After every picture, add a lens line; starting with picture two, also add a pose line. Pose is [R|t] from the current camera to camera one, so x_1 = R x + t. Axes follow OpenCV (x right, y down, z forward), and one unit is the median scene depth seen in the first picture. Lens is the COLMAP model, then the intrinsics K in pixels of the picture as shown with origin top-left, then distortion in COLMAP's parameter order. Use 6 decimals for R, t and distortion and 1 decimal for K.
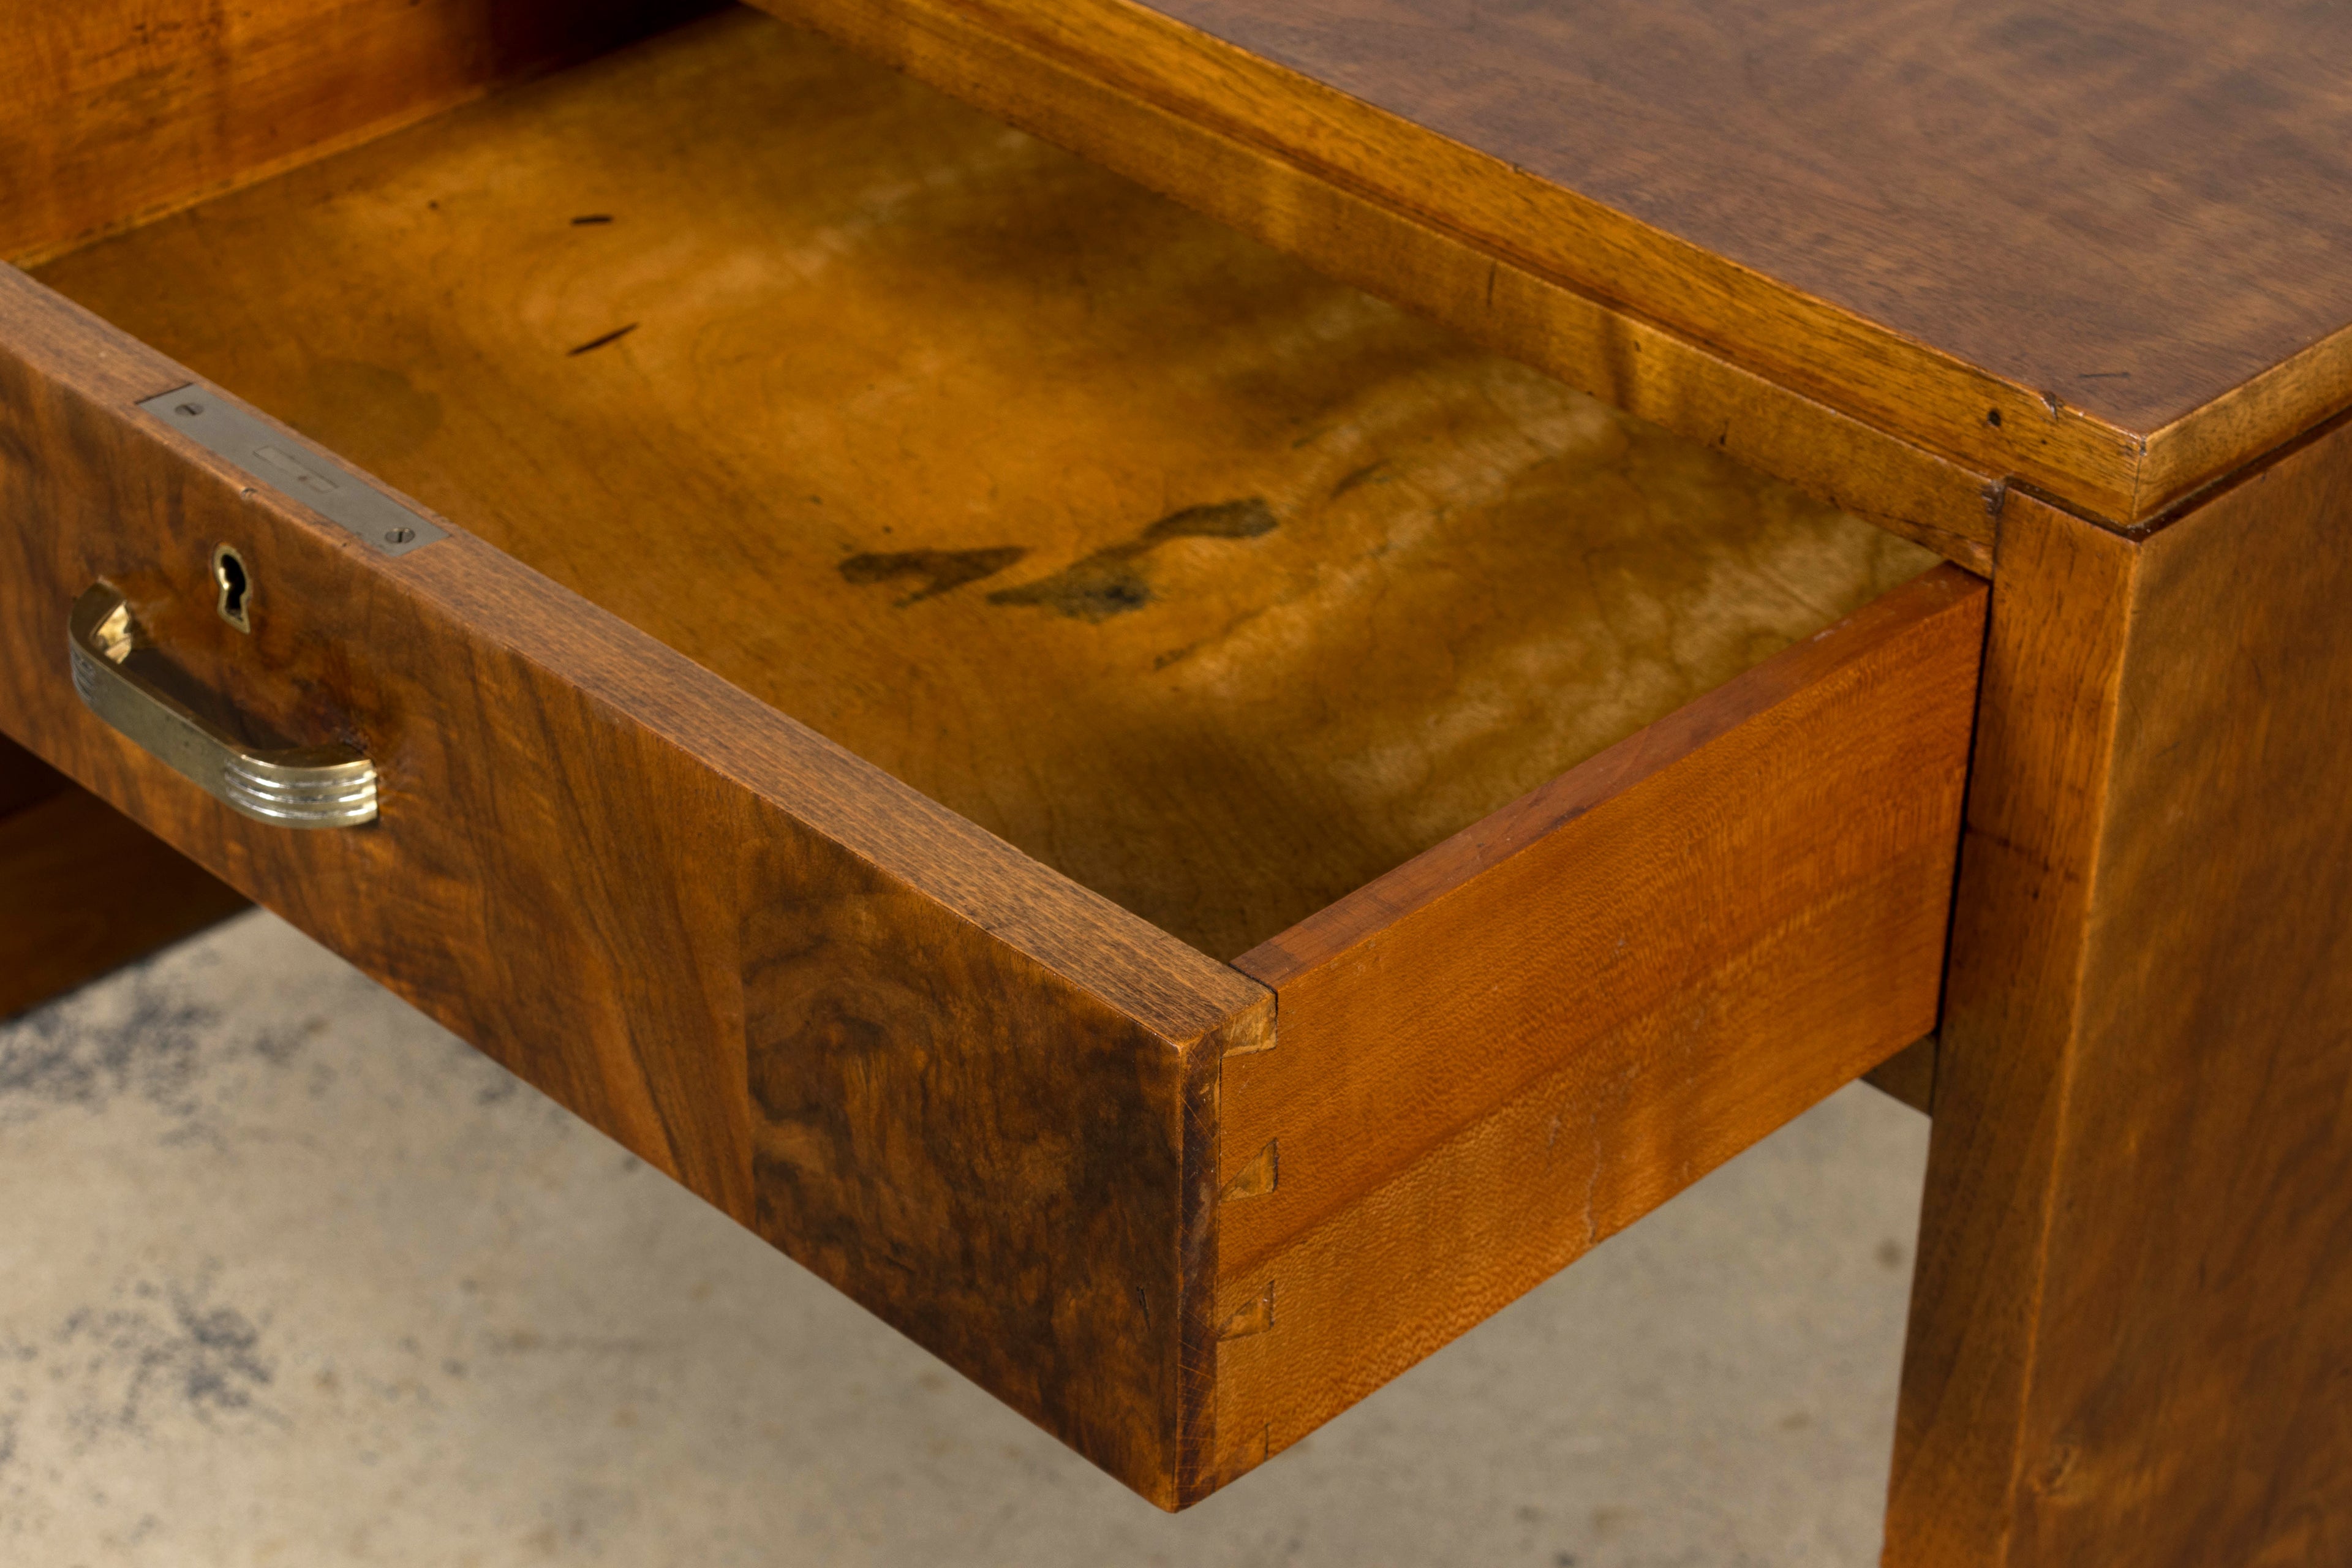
lens RADIAL K [[5232.4, 0, 1061.0], [0, 5232.4, 857.2], [0, 0, 1]] dist [-0.037115, 0.410663]
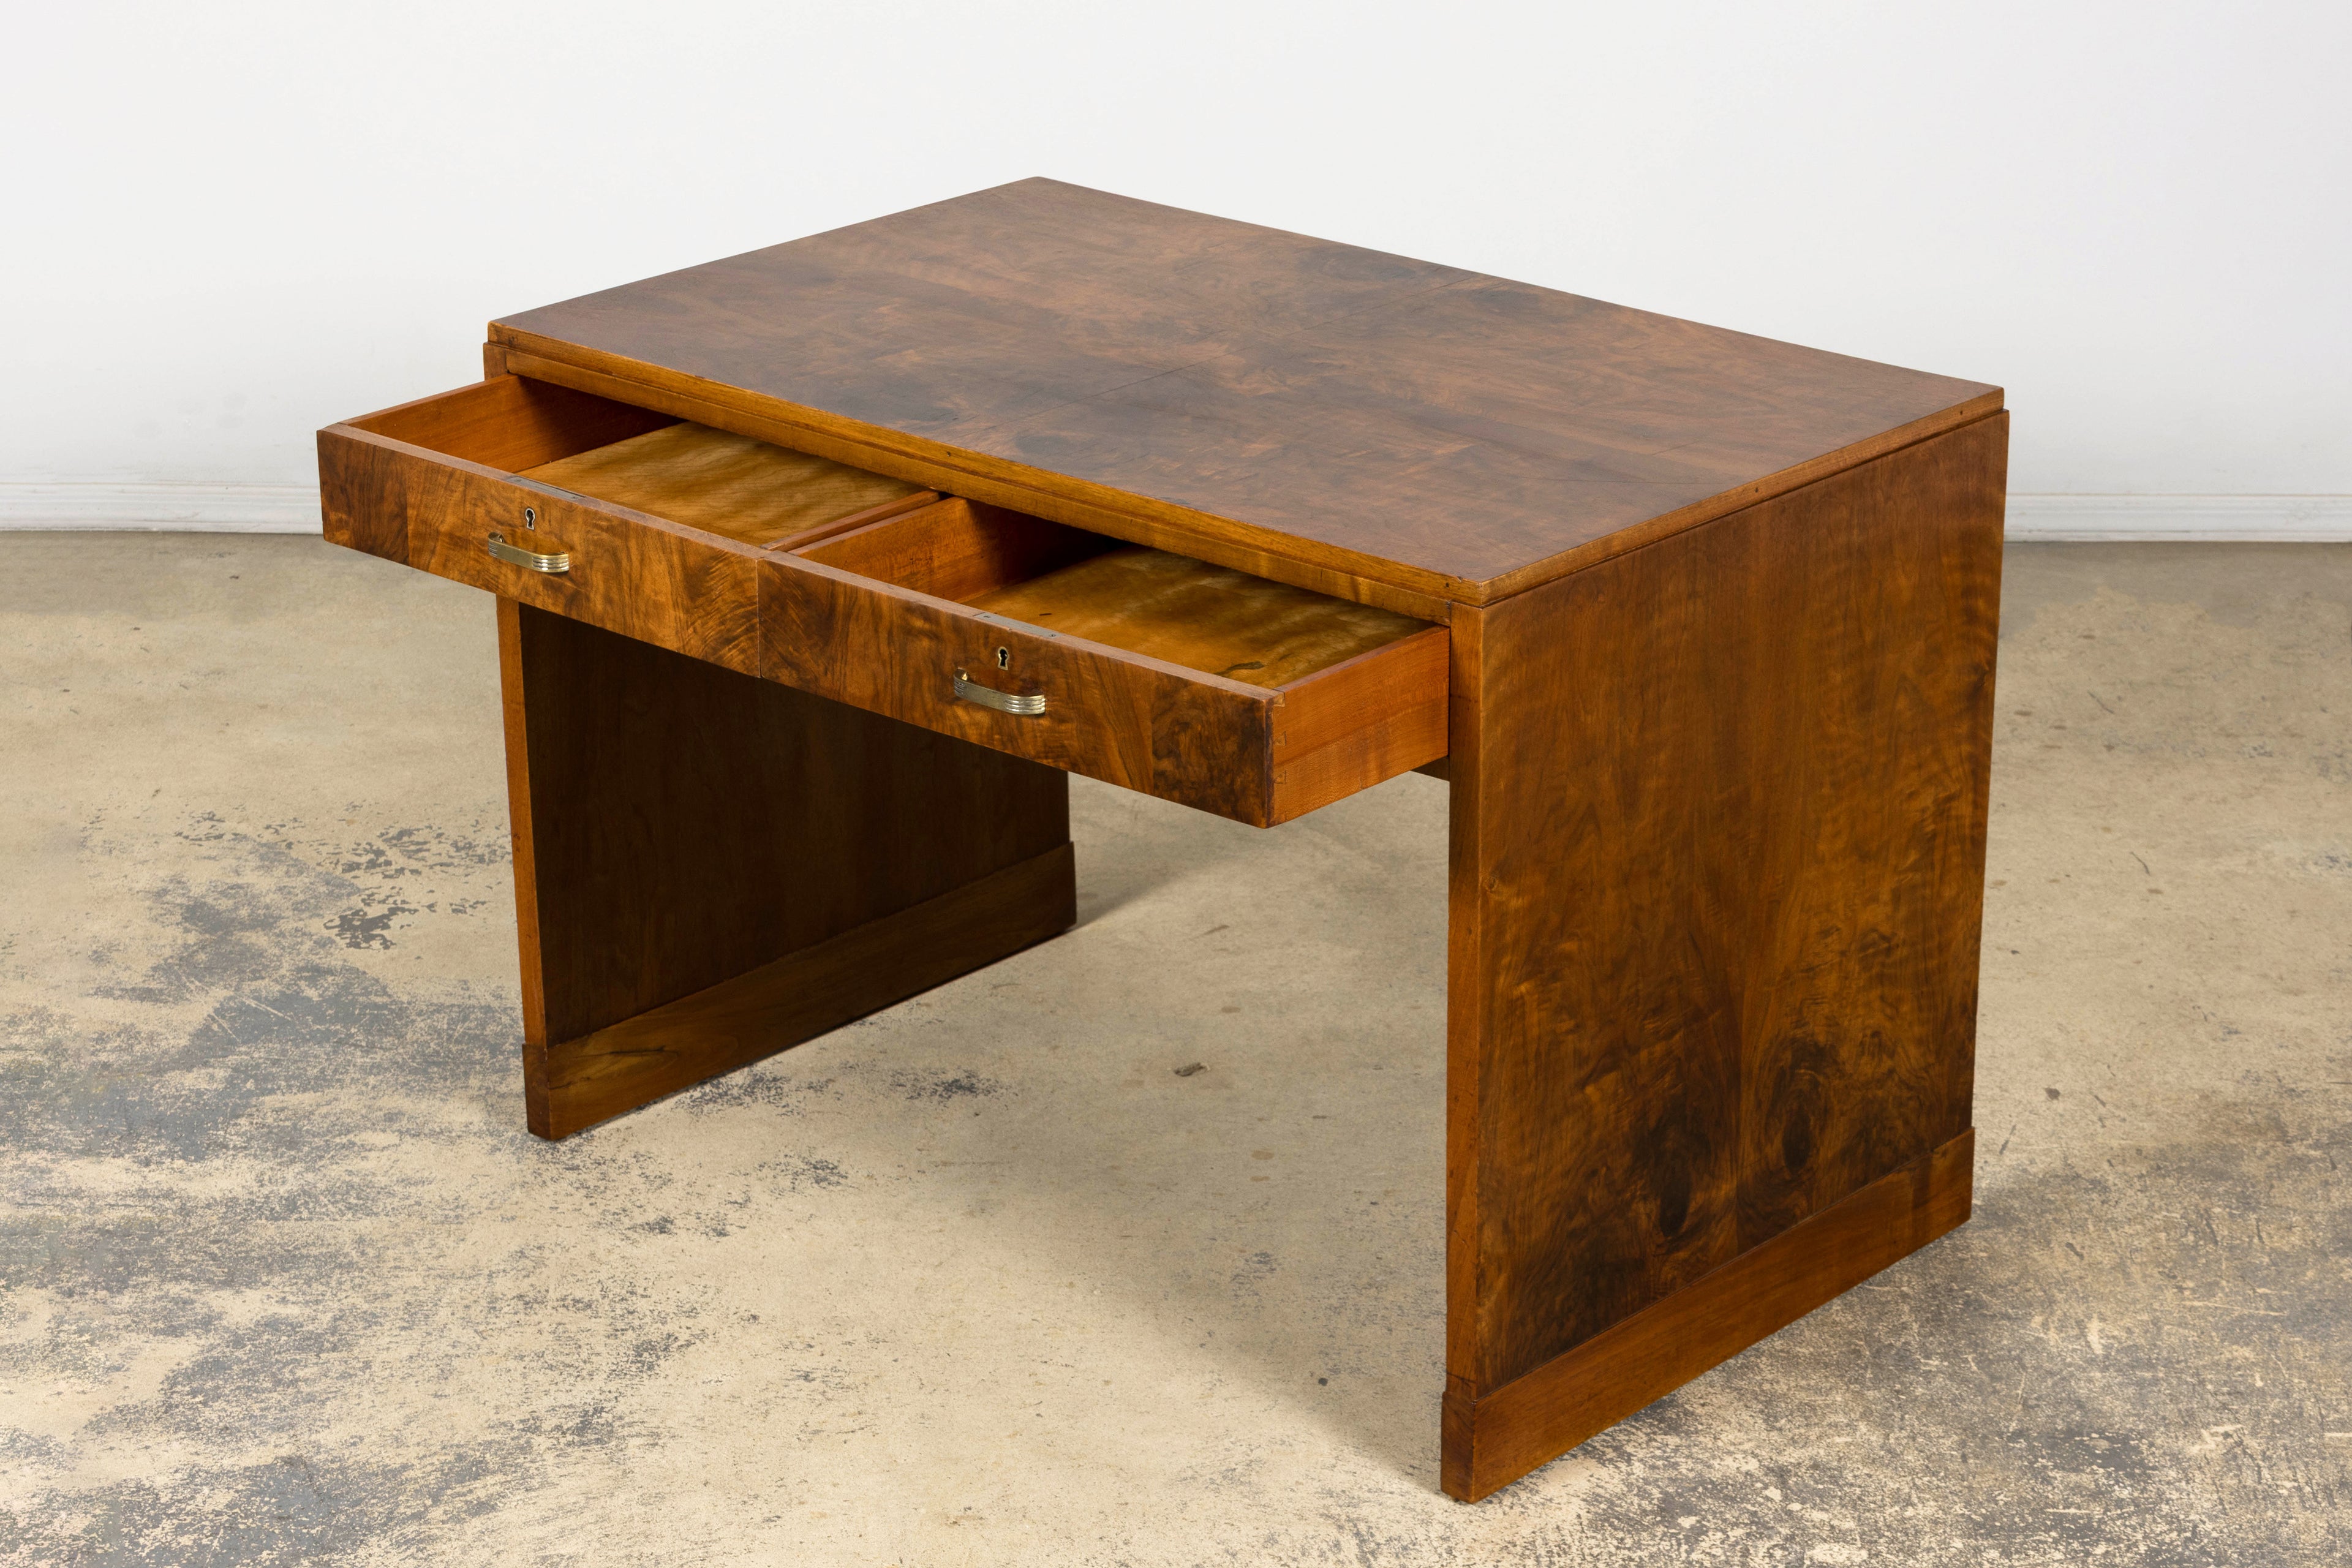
lens RADIAL K [[5232.4, 0, 1061.0], [0, 5232.4, 857.2], [0, 0, 1]] dist [-0.037115, 0.410663]
pose [[0.998190, -0.040865, 0.044120, -0.295951], [0.049298, 0.976209, -0.211154, 0.923737], [-0.034441, 0.212947, 0.976457, -2.788233]]
